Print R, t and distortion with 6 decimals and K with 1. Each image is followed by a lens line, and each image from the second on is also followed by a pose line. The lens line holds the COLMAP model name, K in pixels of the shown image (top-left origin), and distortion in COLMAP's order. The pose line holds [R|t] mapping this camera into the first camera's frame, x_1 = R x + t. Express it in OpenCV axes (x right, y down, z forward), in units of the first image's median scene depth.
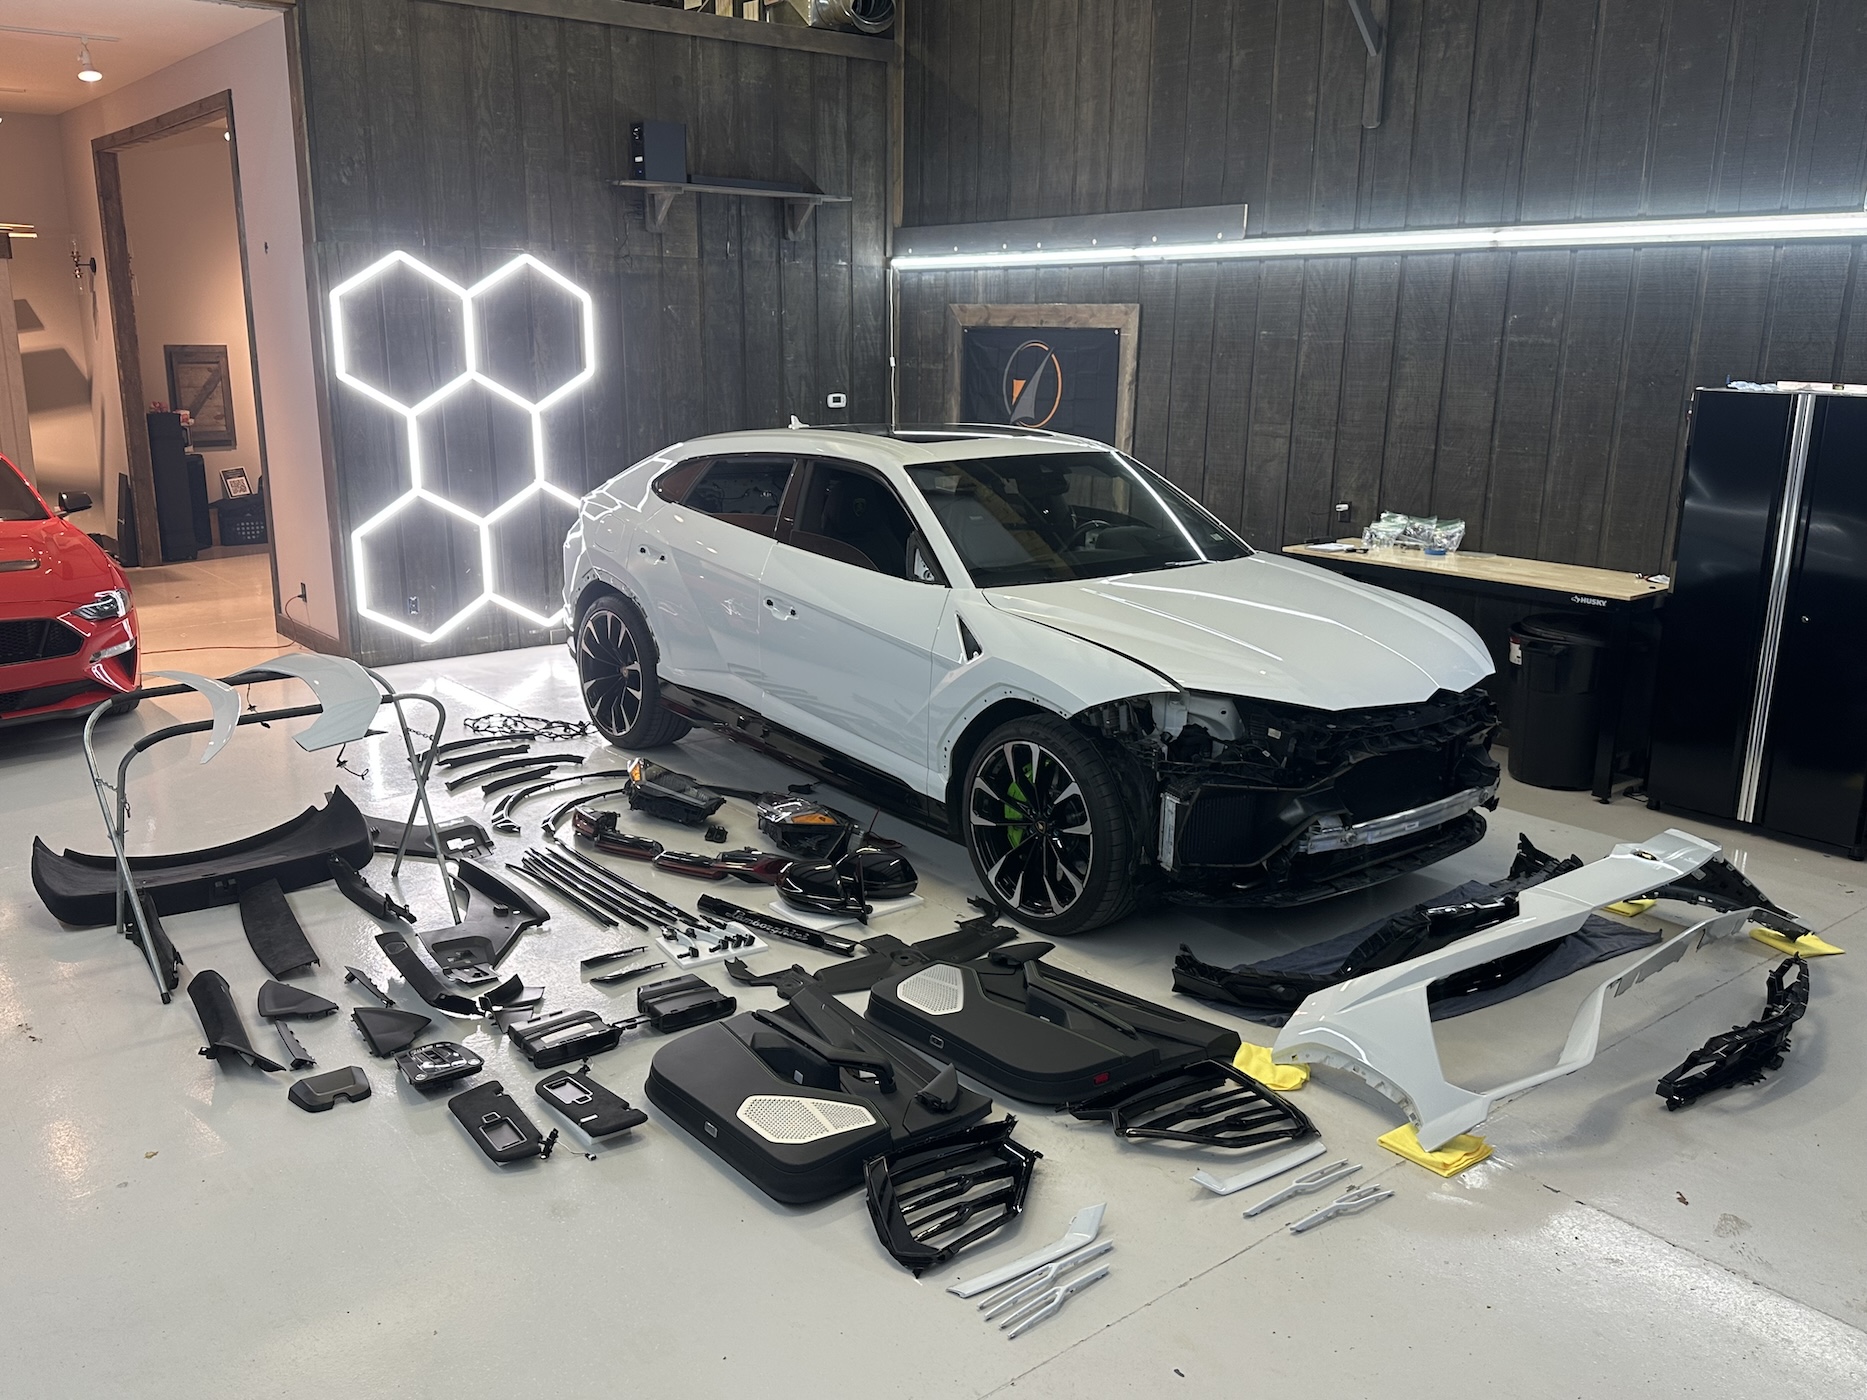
lens RADIAL K [[1564.6, 0, 923.6], [0, 1564.6, 711.4], [0, 0, 1]] dist [0.185269, -0.395894]
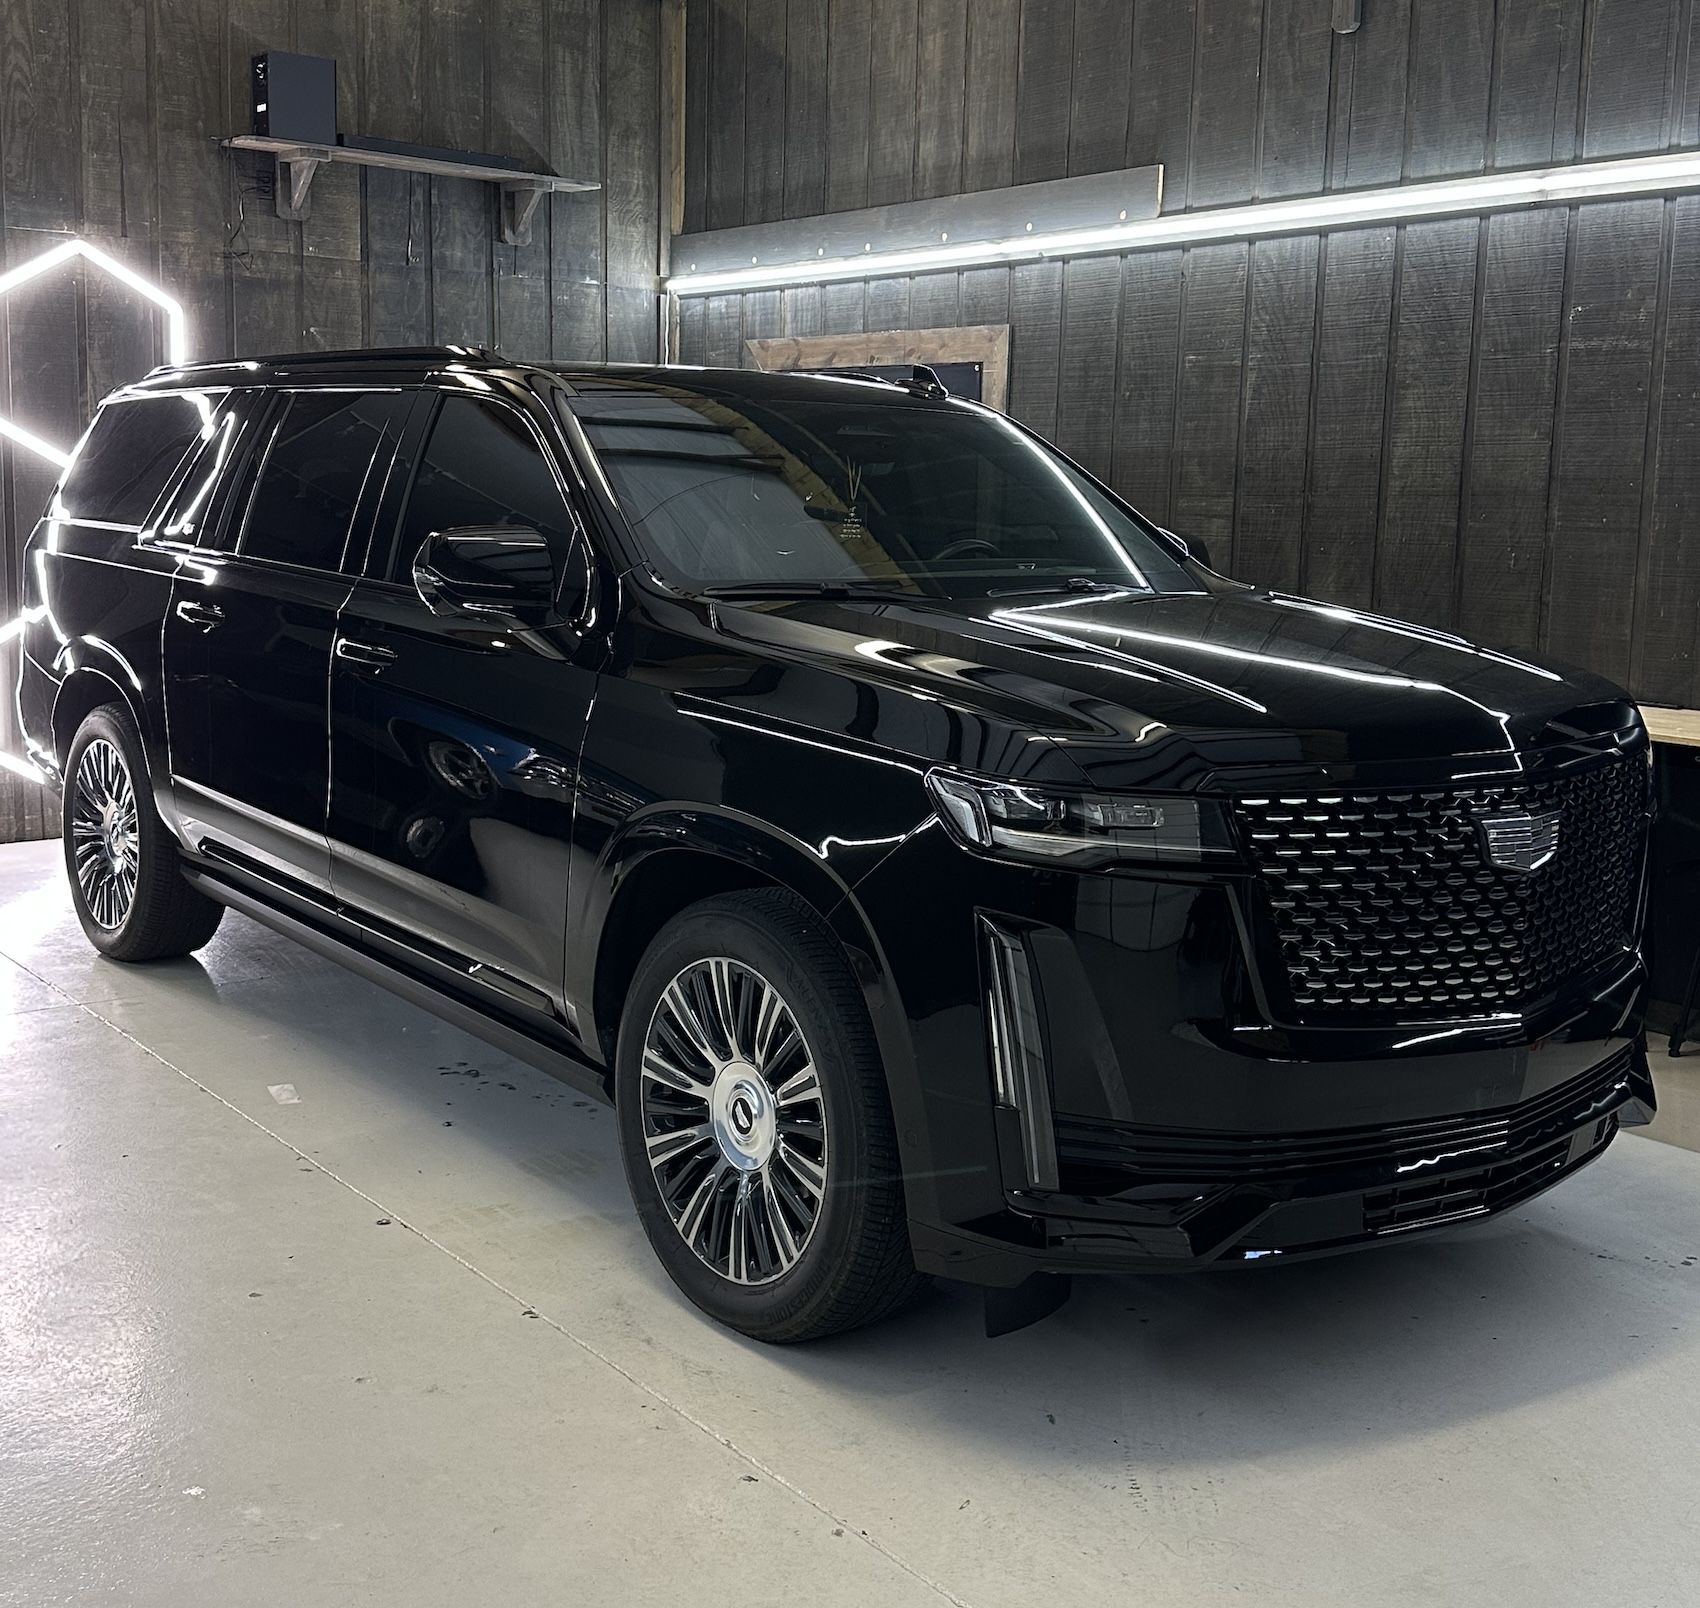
lens RADIAL K [[2018.6, 0, 833.8], [0, 2018.6, 714.3], [0, 0, 1]] dist [0.229327, -0.533203]
pose [[0.999800, 0.013449, -0.014809, 0.078098], [-0.015212, 0.991884, -0.126235, 0.010716], [0.012991, 0.126435, 0.991890, 0.181682]]
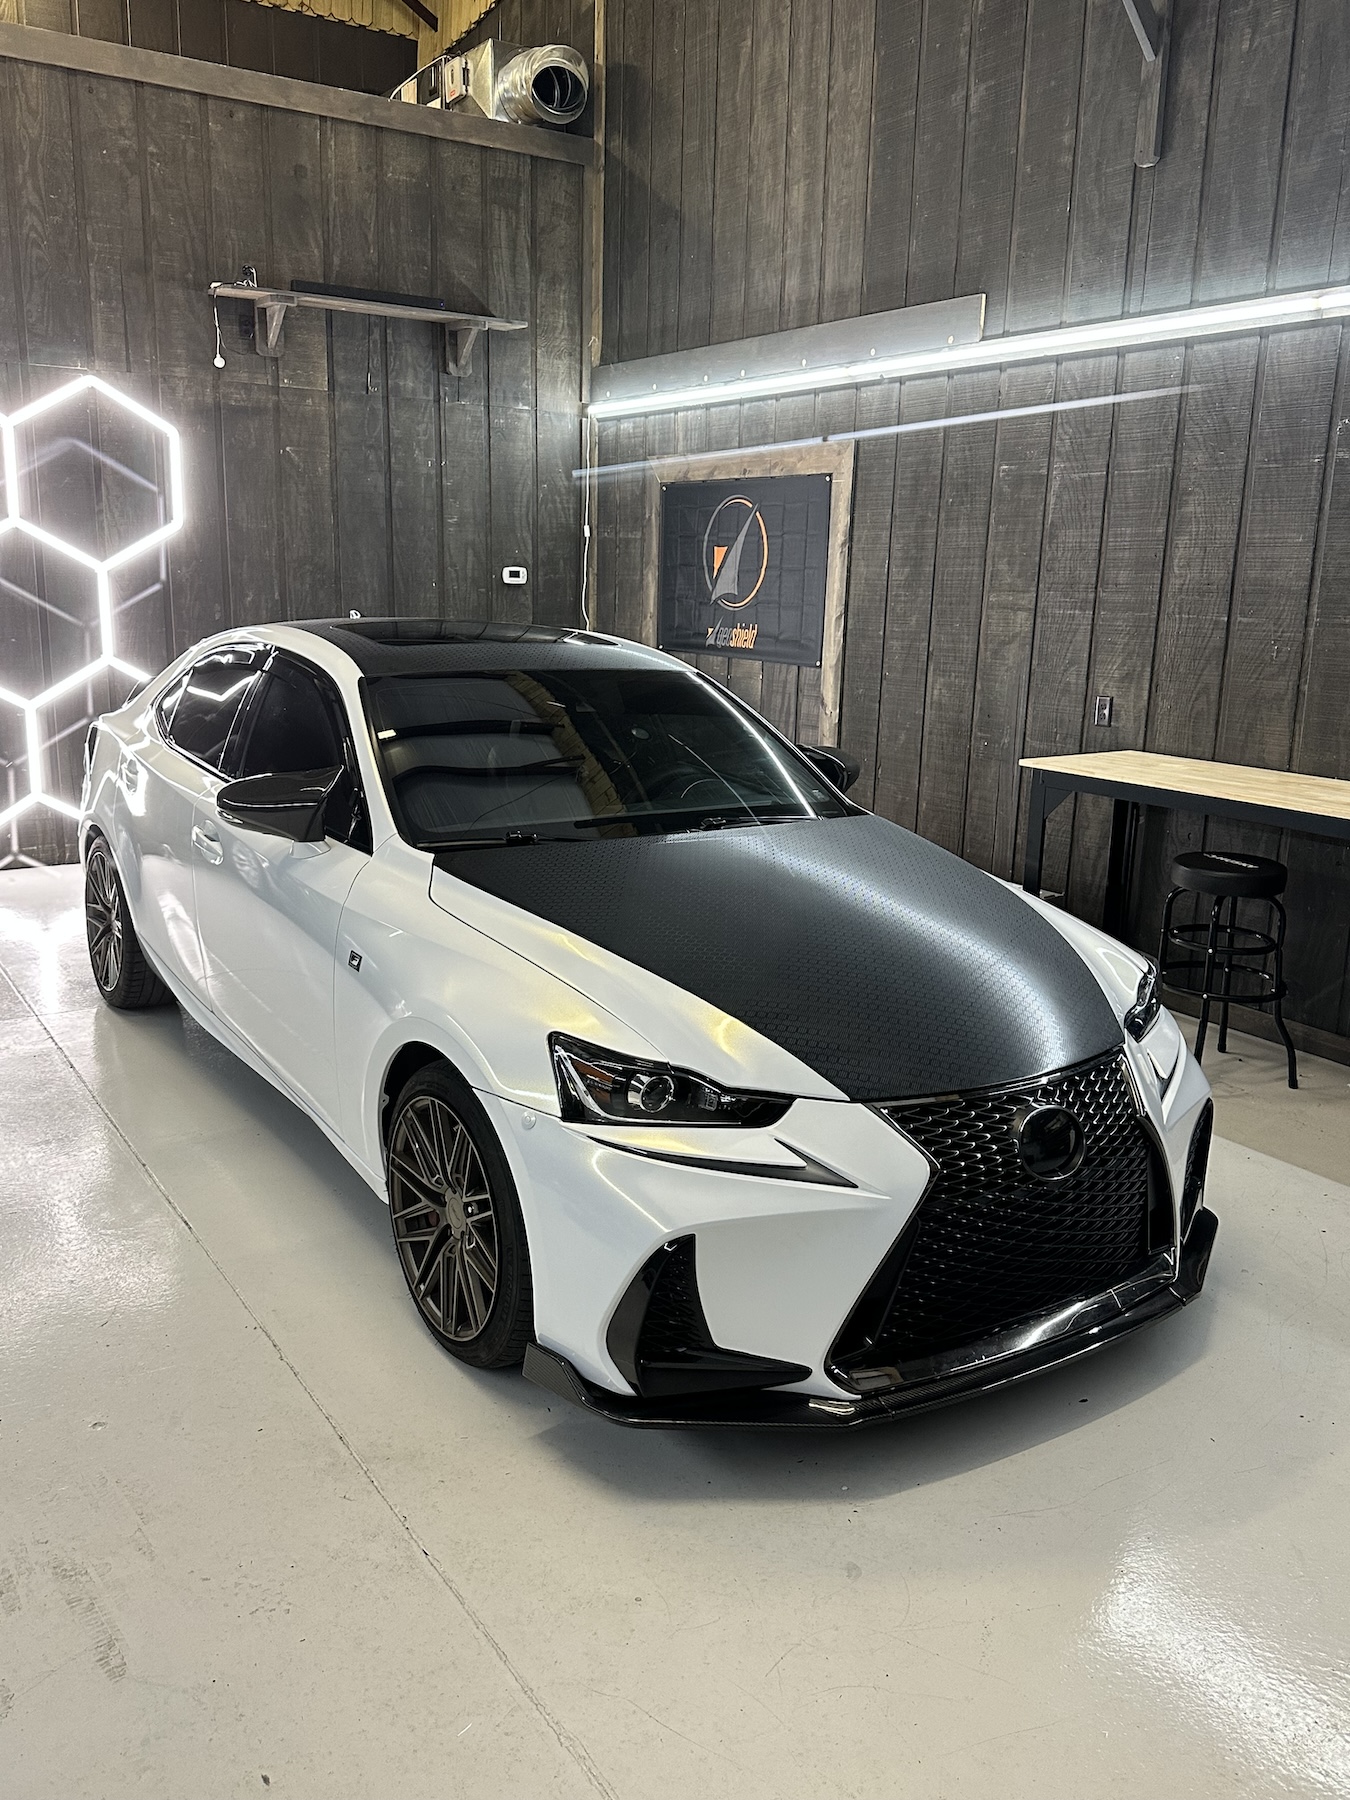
lens RADIAL K [[1481.8, 0, 675.0], [0, 1481.8, 900.0], [0, 0, 1]] dist [0.054766, -0.079459]
pose [[0.994658, 0.036224, -0.096659, 0.127186], [-0.038381, 0.999052, -0.020549, -0.017528], [0.095823, 0.024149, 0.995105, 0.283521]]
